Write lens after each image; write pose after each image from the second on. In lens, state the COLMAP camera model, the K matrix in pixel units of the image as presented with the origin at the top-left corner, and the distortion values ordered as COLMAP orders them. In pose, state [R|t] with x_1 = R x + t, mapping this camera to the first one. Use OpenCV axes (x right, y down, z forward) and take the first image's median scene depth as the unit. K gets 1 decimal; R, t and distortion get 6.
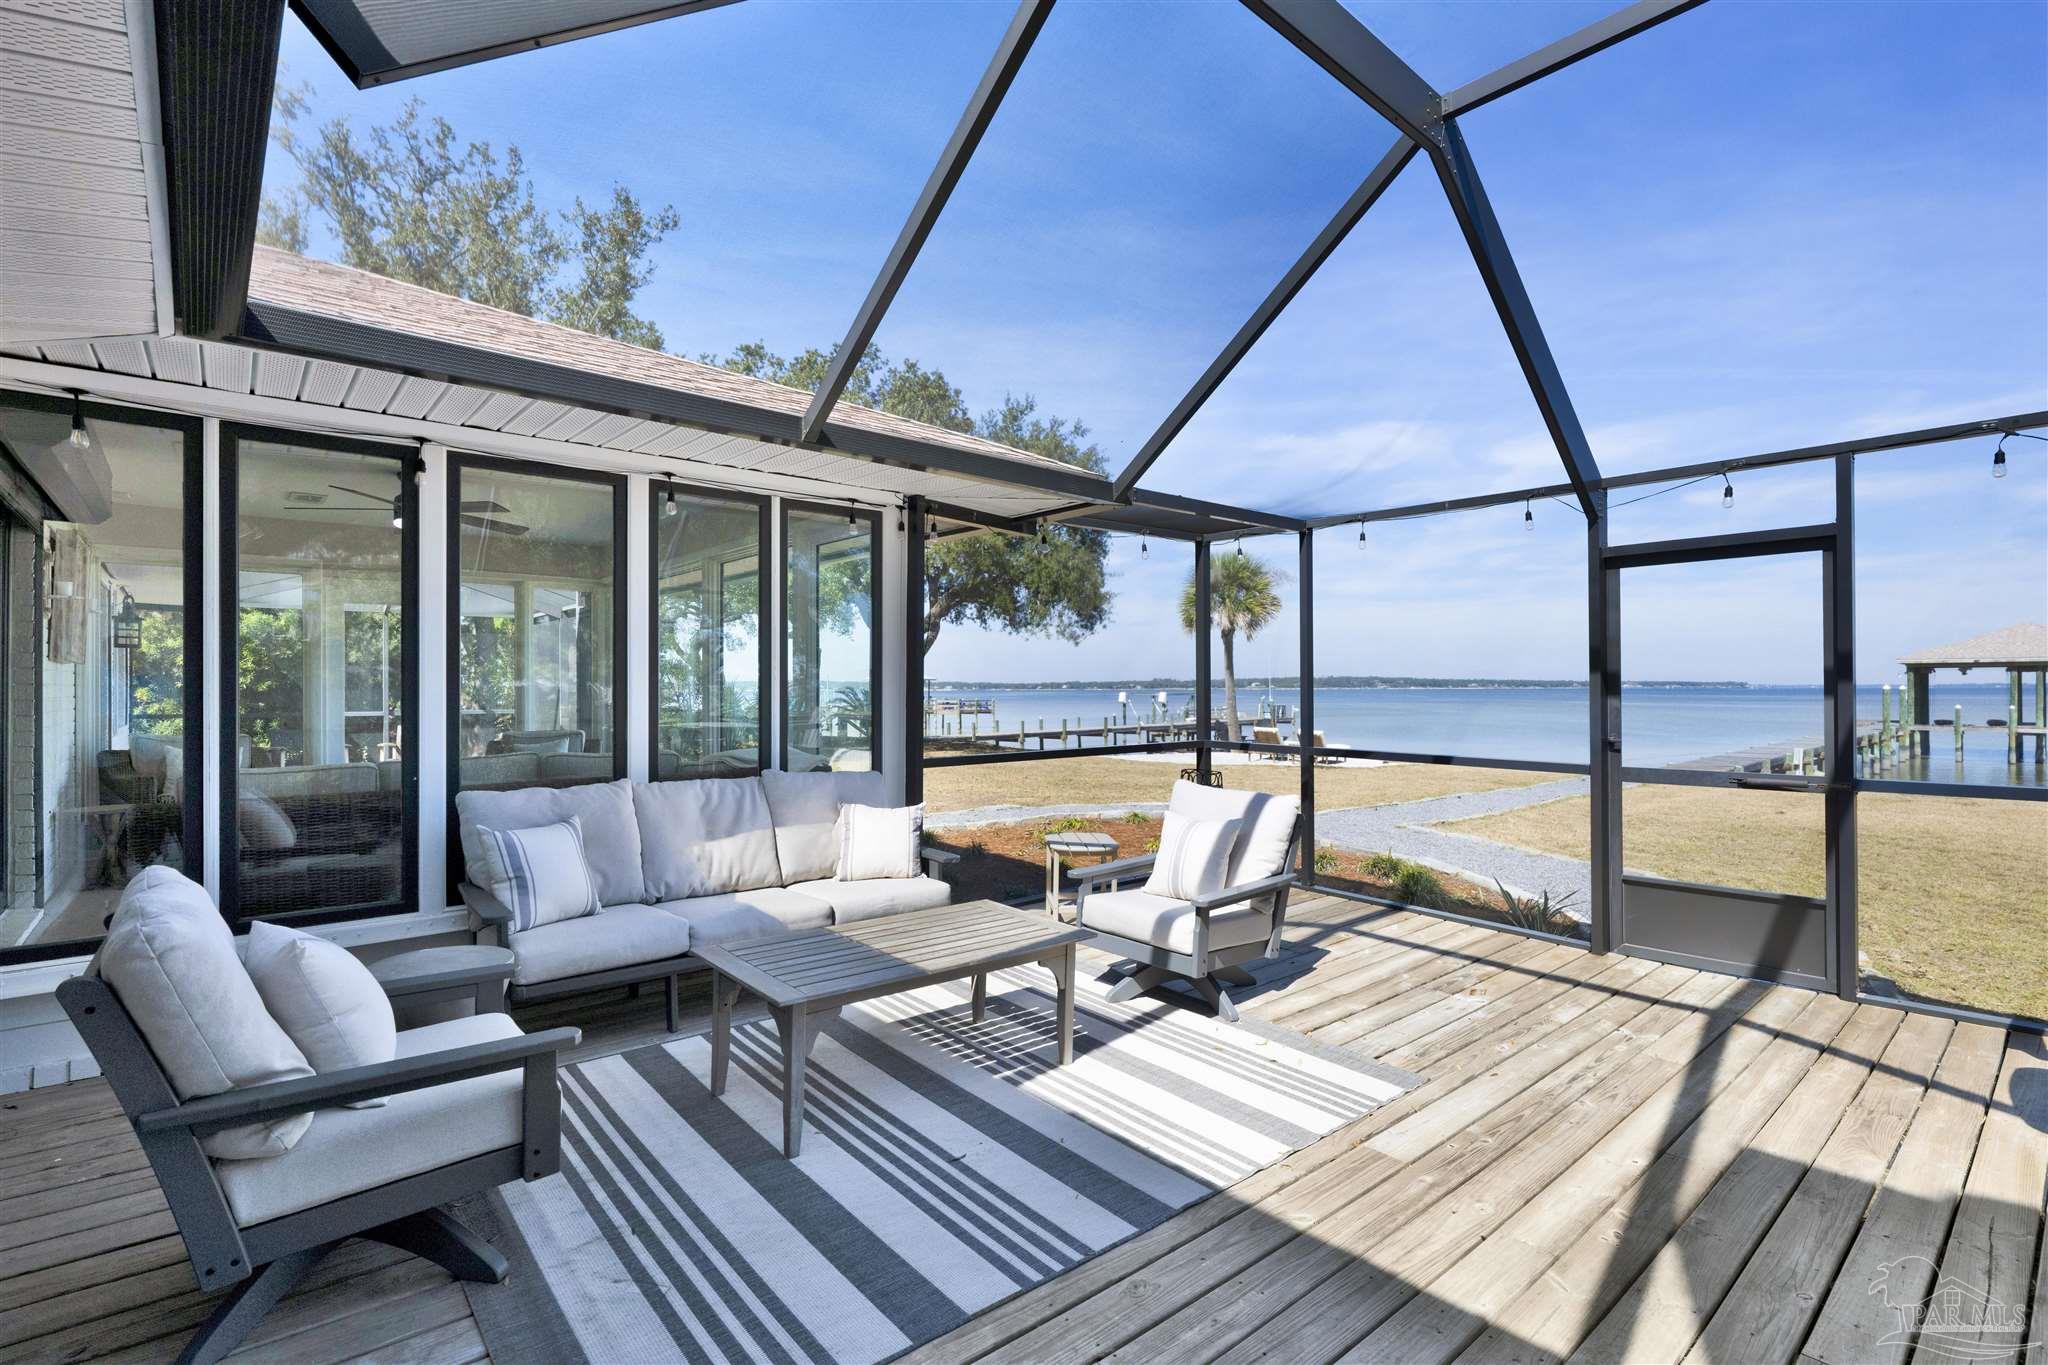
lens RADIAL K [[947.7, 0, 1044.4], [0, 947.7, 694.5], [0, 0, 1]] dist [0.003286, -0.000016]
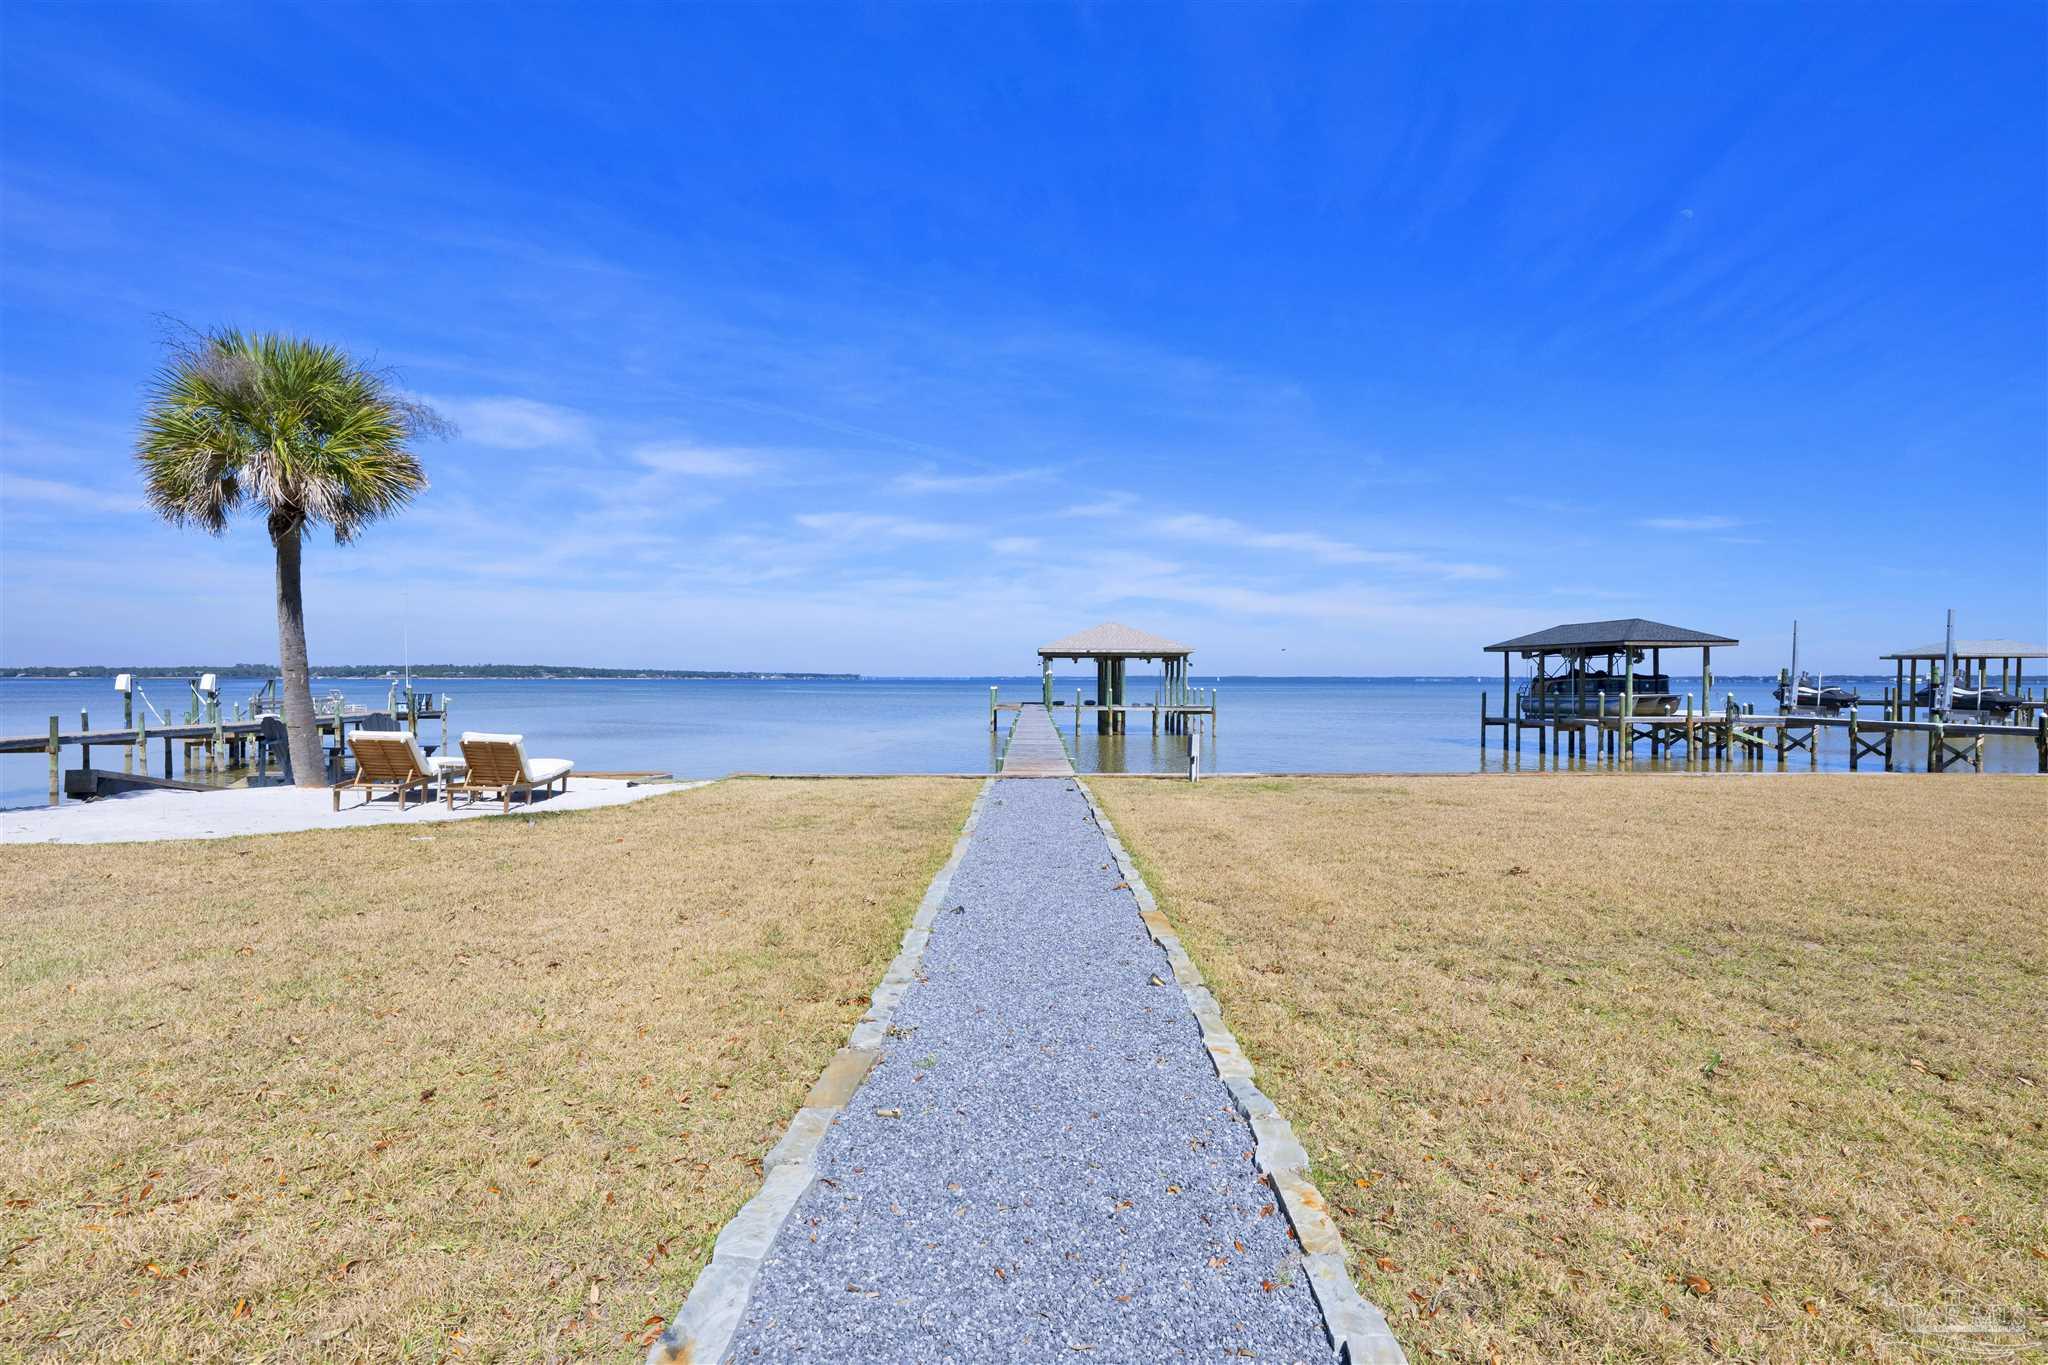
lens RADIAL K [[947.7, 0, 1028.9], [0, 947.7, 682.9], [0, 0, 1]] dist [0.003286, -0.000016]
pose [[0.687942, 0.001025, 0.725765, 0.640731], [0.000370, 0.999998, -0.001763, 0.073228], [-0.725766, 0.001481, 0.687941, 2.534738]]
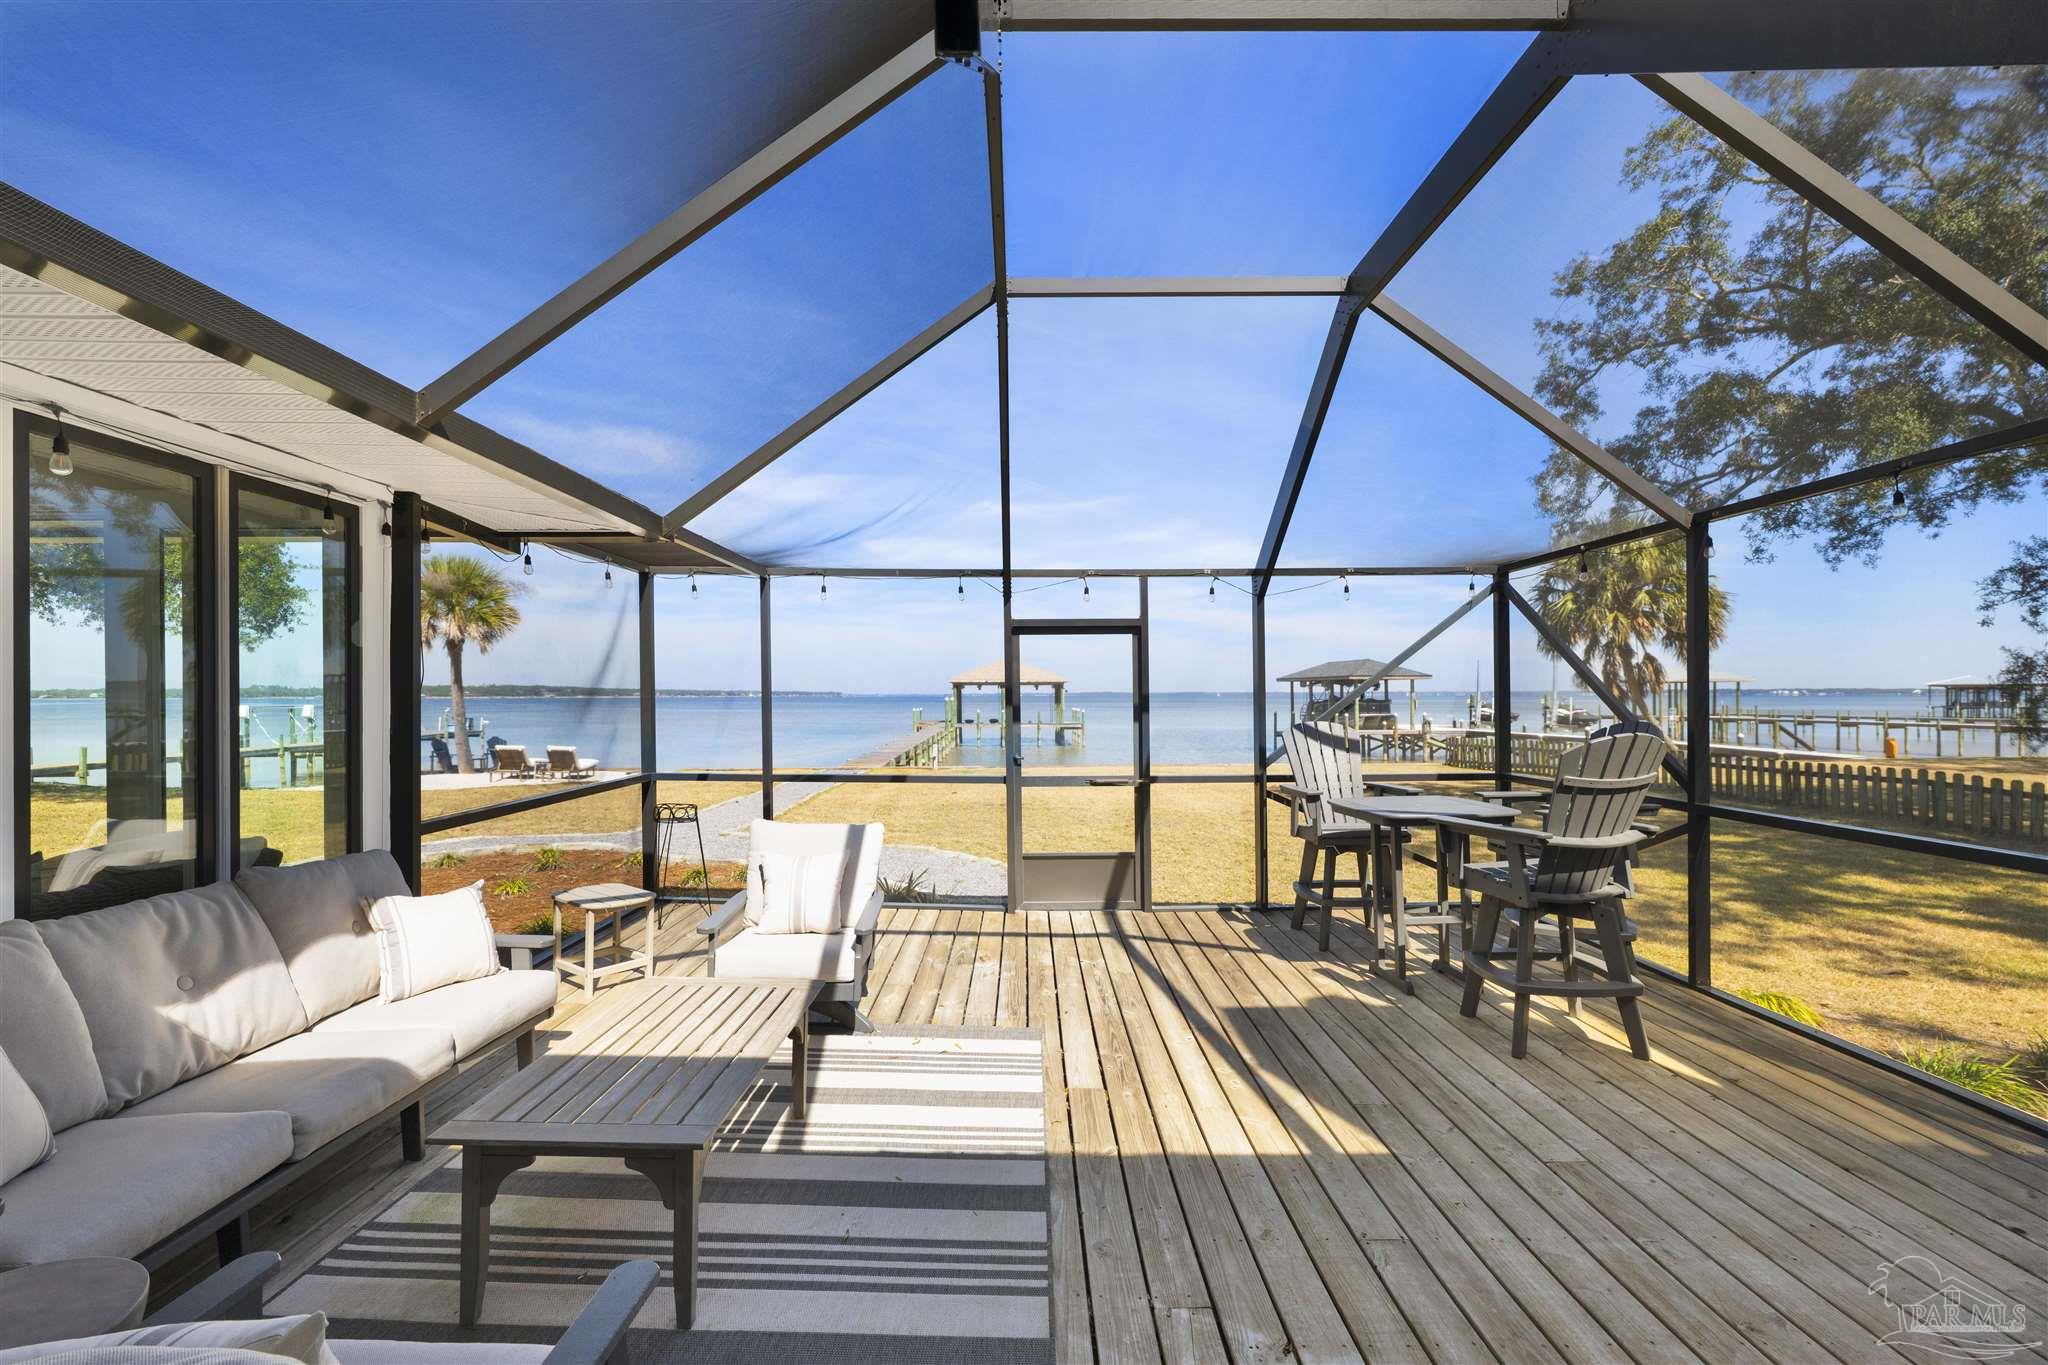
lens RADIAL K [[864.4, 0, 1029.6], [0, 864.4, 696.6], [0, 0, 1]] dist [-0.008552, 0.000122]
pose [[0.658903, -0.000617, 0.752228, -0.400301], [0.005698, 0.999975, -0.004171, -0.040754], [-0.752206, 0.007035, 0.658890, 0.168167]]
